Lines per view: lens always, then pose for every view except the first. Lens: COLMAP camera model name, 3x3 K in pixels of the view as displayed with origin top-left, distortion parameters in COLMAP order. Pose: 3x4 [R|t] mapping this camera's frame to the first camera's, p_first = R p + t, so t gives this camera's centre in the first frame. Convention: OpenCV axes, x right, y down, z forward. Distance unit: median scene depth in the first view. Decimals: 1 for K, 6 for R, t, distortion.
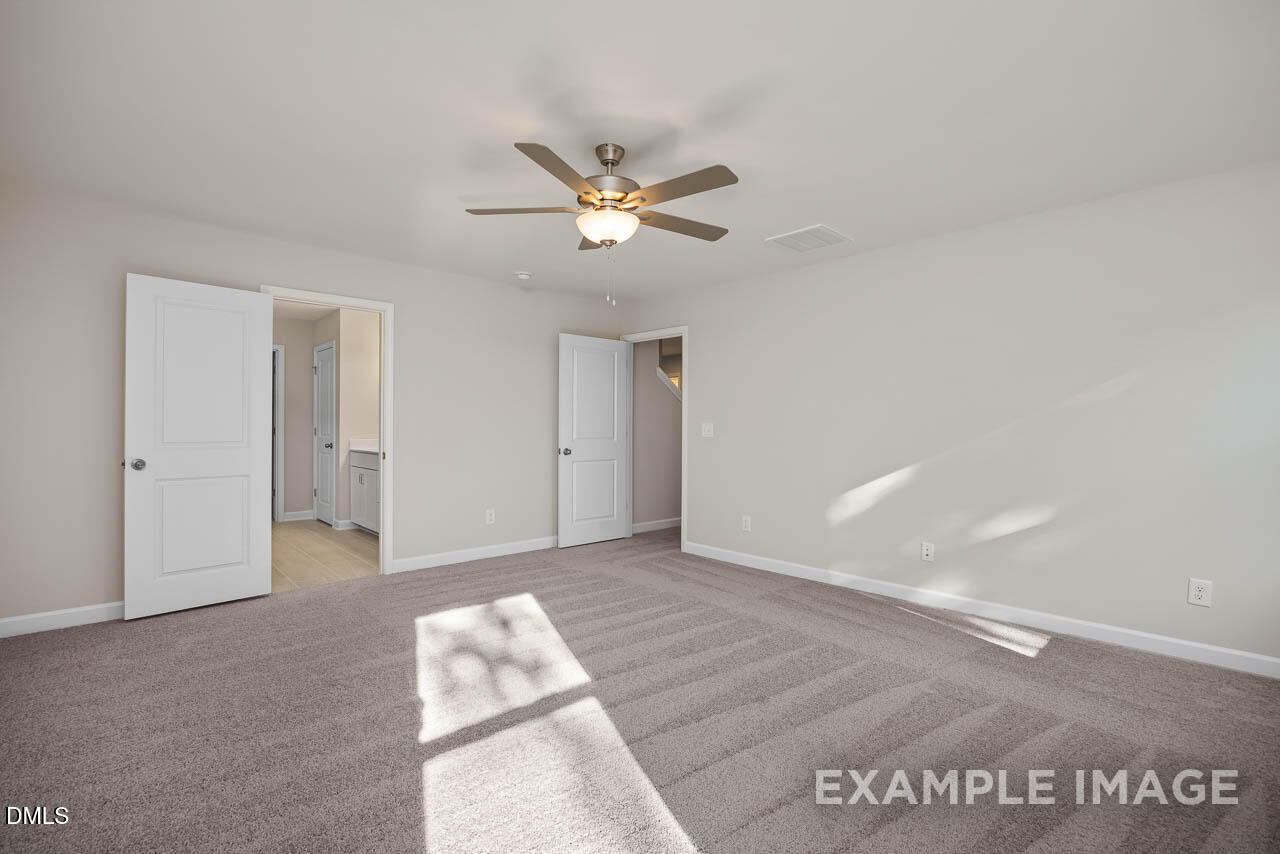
lens RADIAL K [[587.5, 0, 640.0], [0, 587.5, 427.0], [0, 0, 1]] dist [-0.000860, -0.000389]
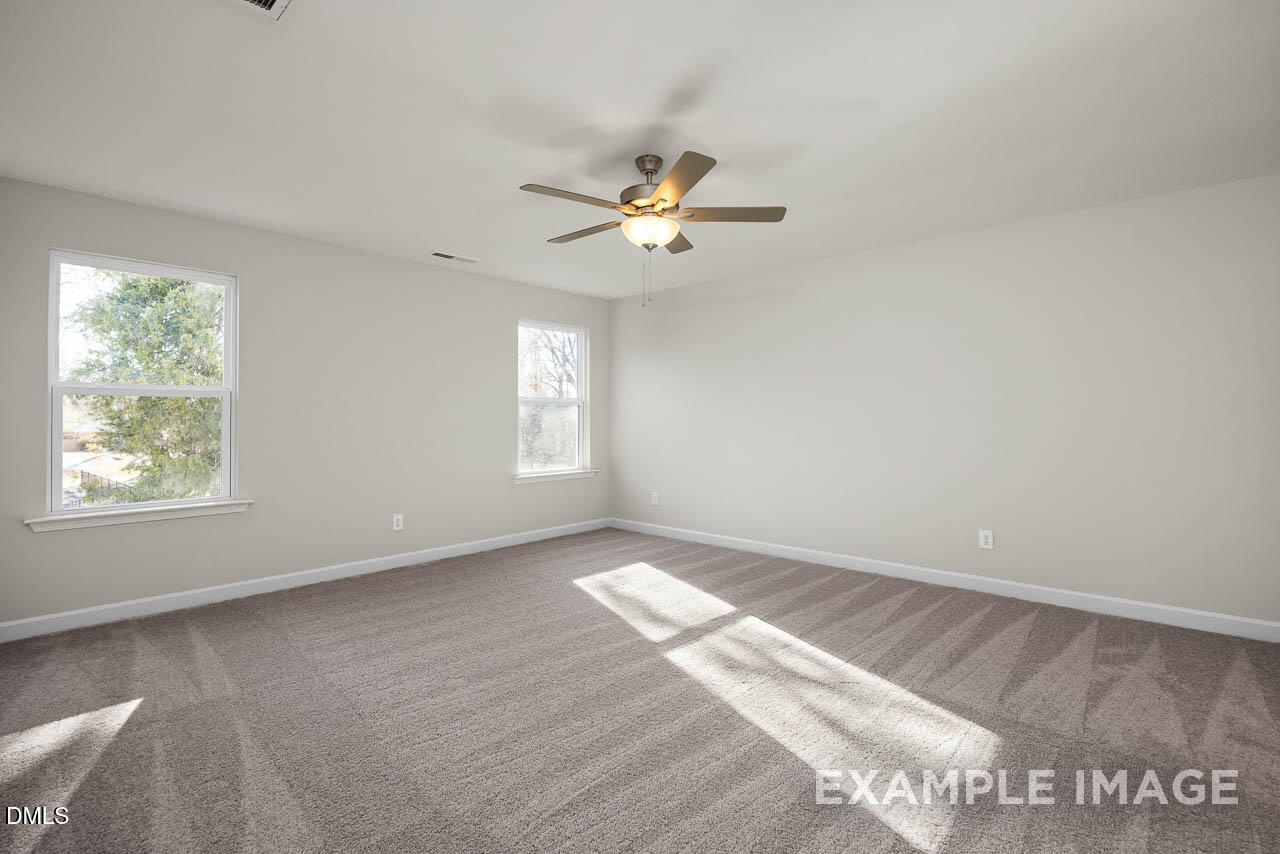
lens RADIAL K [[587.5, 0, 640.0], [0, 587.5, 427.0], [0, 0, 1]] dist [-0.000860, -0.000389]
pose [[-0.997500, -0.002074, -0.070637, 0.037990], [-0.002470, 0.999982, 0.005519, 0.007529], [0.070624, 0.005680, -0.997487, 2.035216]]
